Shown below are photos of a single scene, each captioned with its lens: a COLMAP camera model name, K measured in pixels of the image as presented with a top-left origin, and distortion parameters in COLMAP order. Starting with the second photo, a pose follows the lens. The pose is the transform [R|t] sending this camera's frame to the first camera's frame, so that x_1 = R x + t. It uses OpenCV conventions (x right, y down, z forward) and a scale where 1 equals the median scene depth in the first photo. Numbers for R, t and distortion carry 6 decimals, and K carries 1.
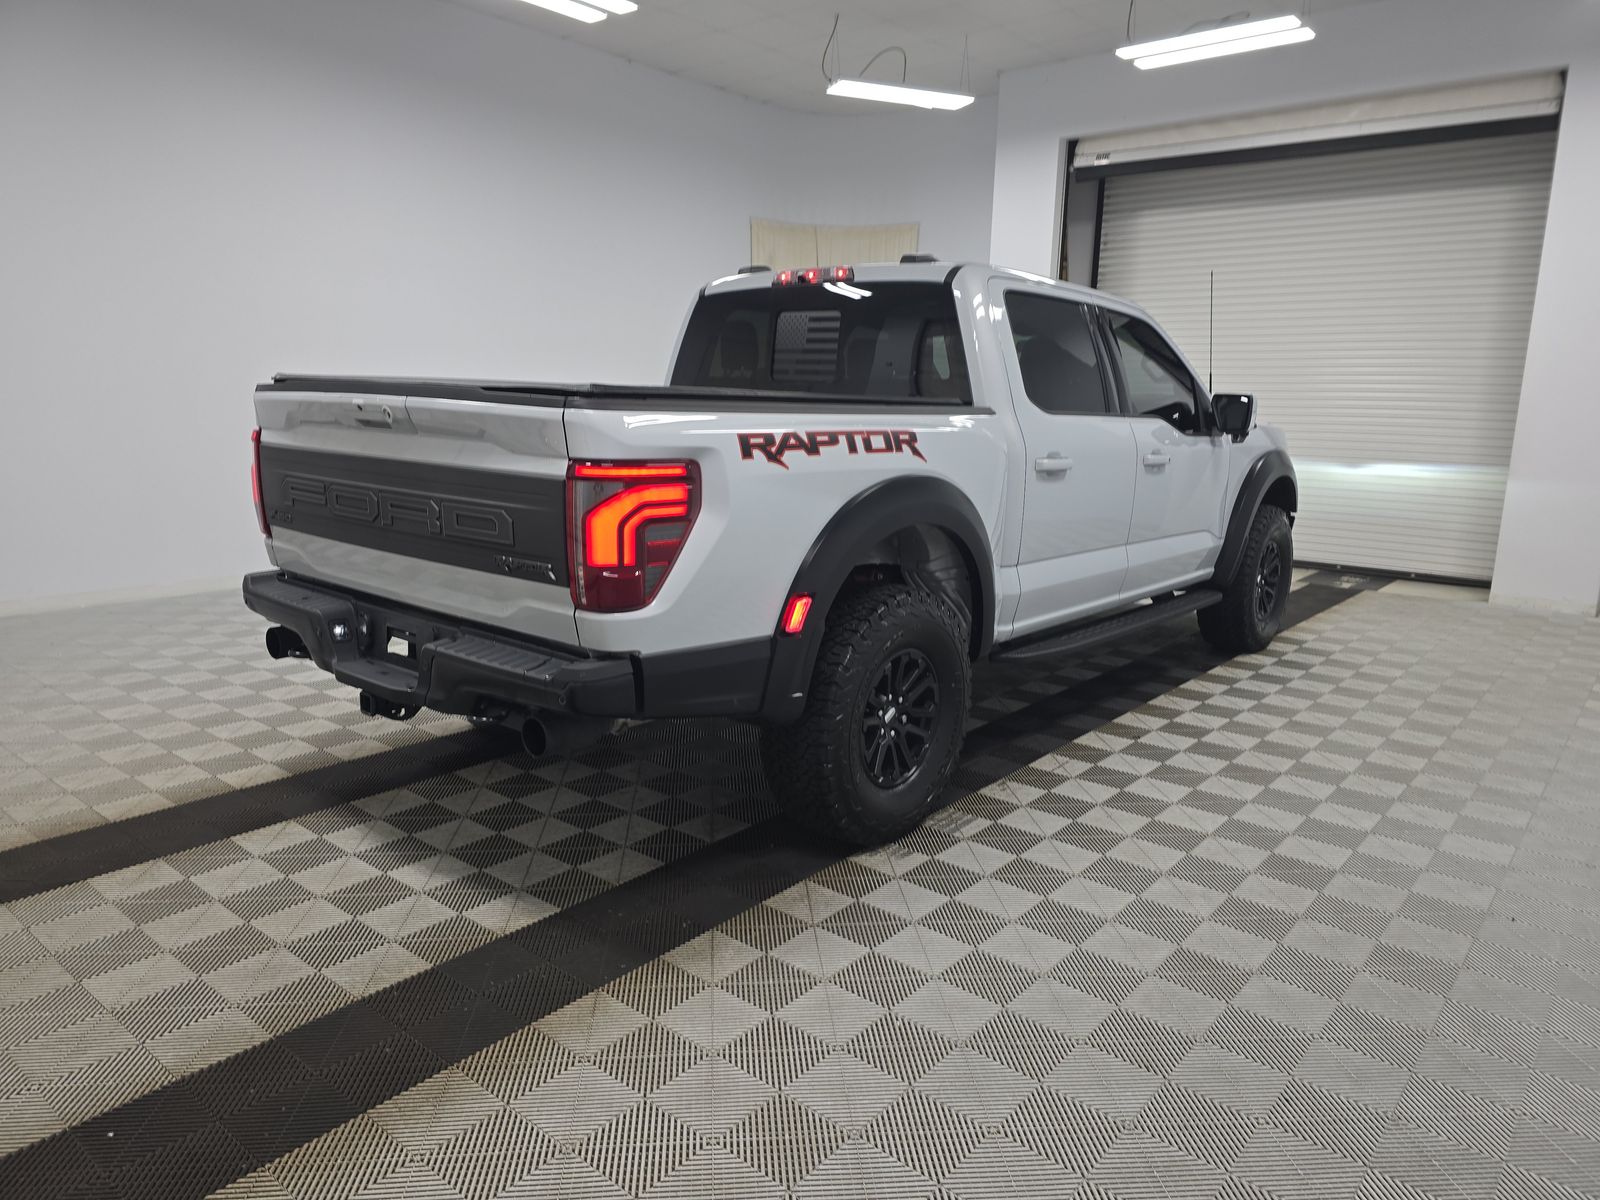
lens RADIAL K [[1092.8, 0, 809.6], [0, 1092.8, 600.6], [0, 0, 1]] dist [0.029293, -0.003819]
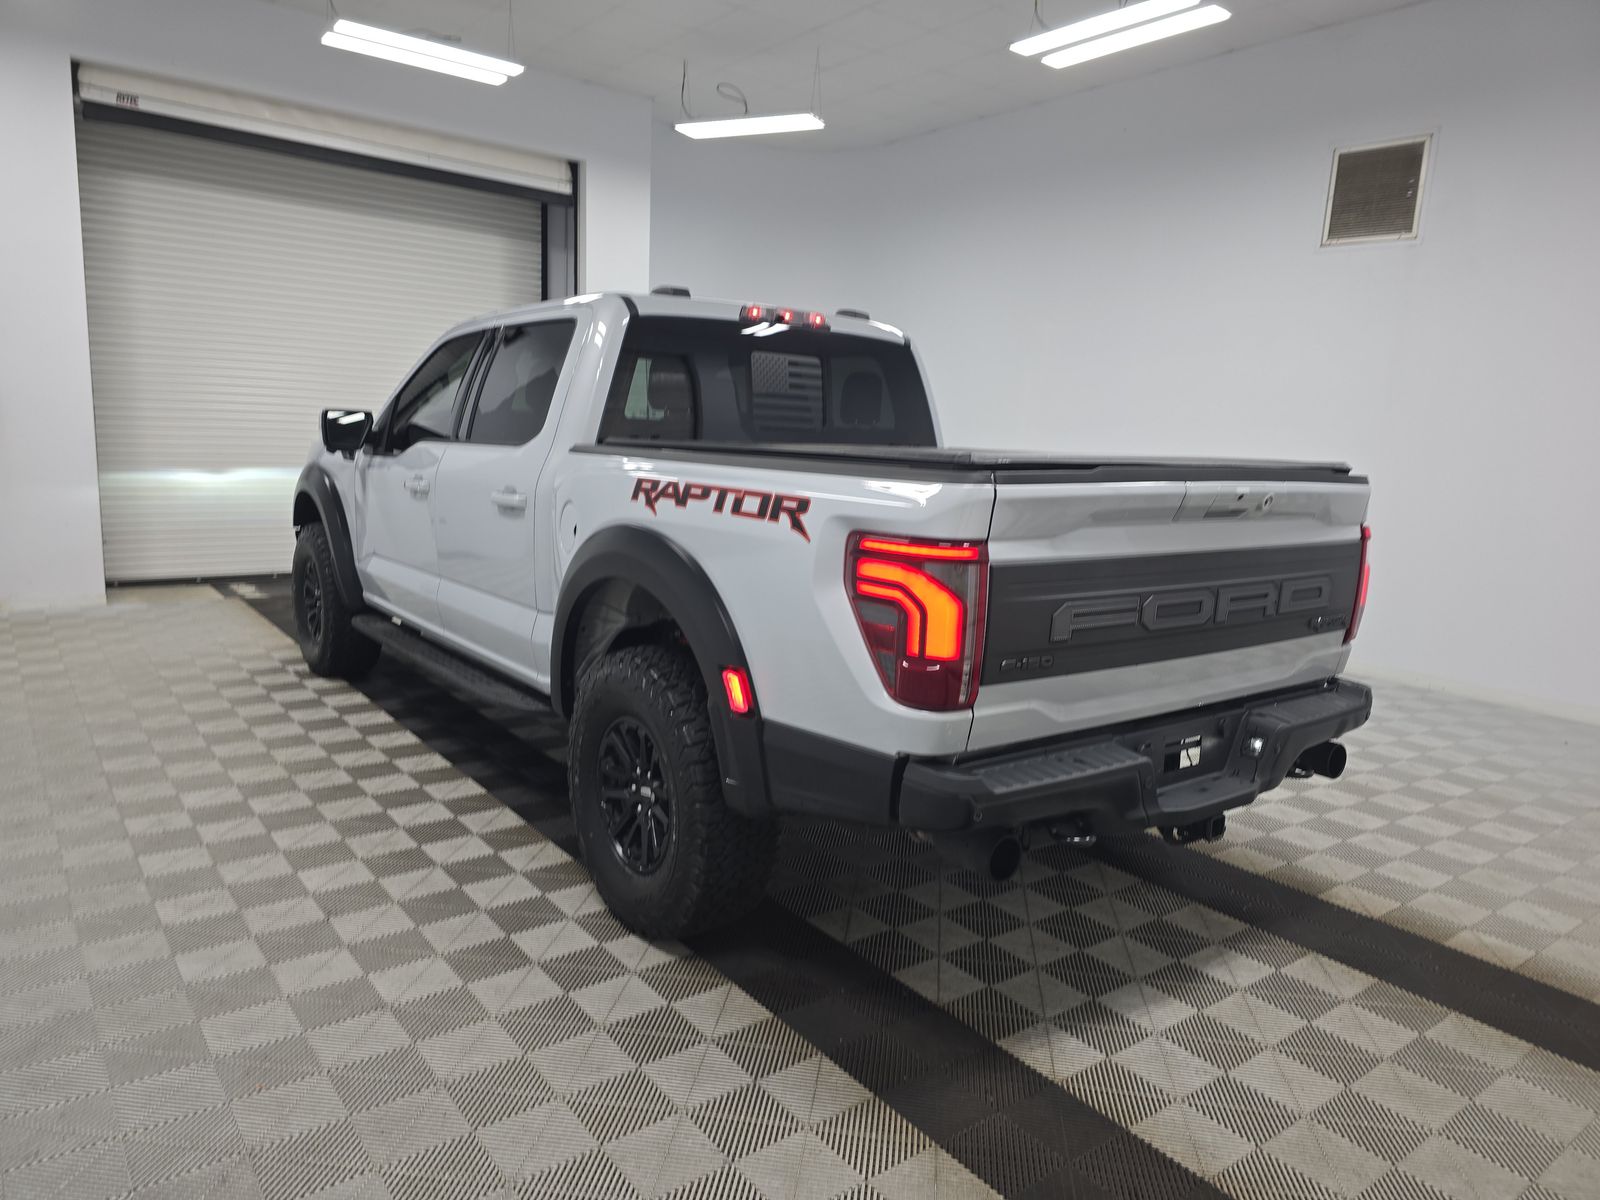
lens RADIAL K [[1092.8, 0, 809.6], [0, 1092.8, 600.6], [0, 0, 1]] dist [0.029293, -0.003819]
pose [[0.221249, -0.171960, 0.959937, -0.919911], [0.149218, 0.978710, 0.140931, -0.184003], [-0.963734, 0.112060, 0.242198, 0.766888]]
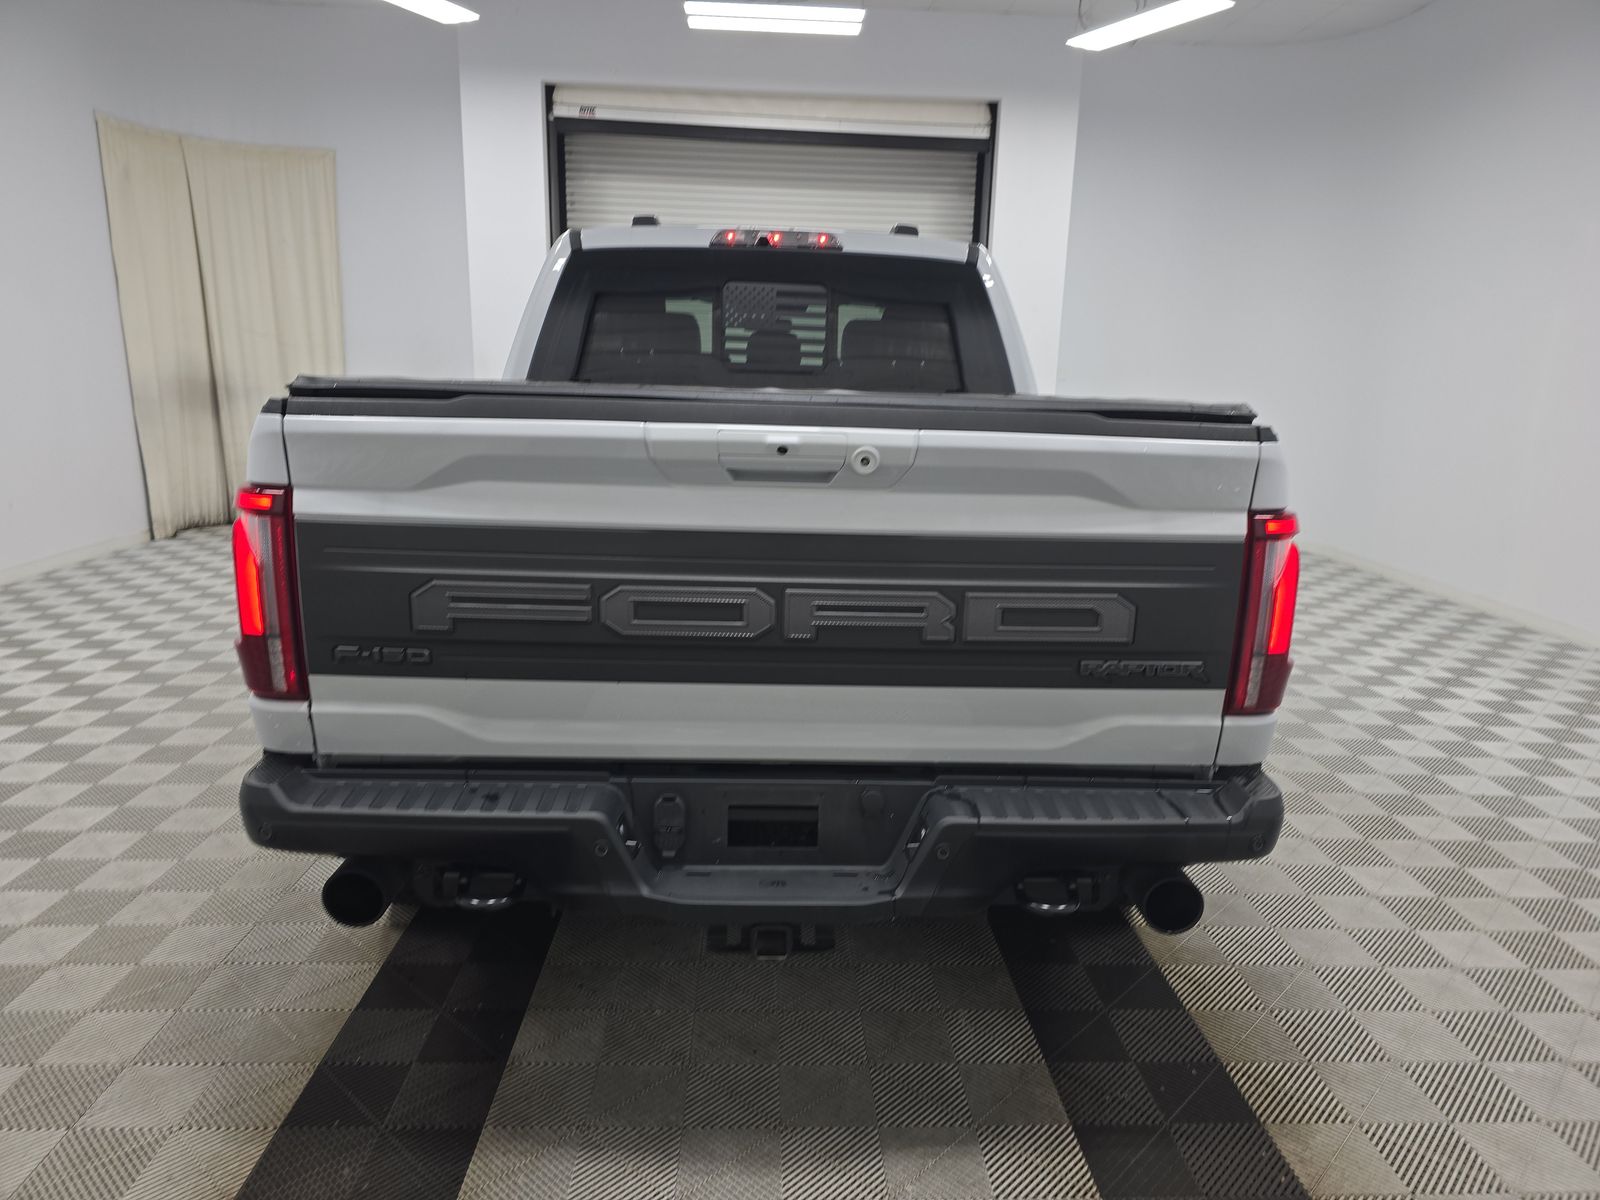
lens RADIAL K [[1054.3, 0, 798.0], [0, 1054.3, 606.6], [0, 0, 1]] dist [0.050723, -0.004013]
pose [[0.745270, -0.152346, 0.649125, -0.524508], [0.118714, 0.988310, 0.095654, -0.099275], [-0.656109, 0.005772, 0.754644, 0.393113]]
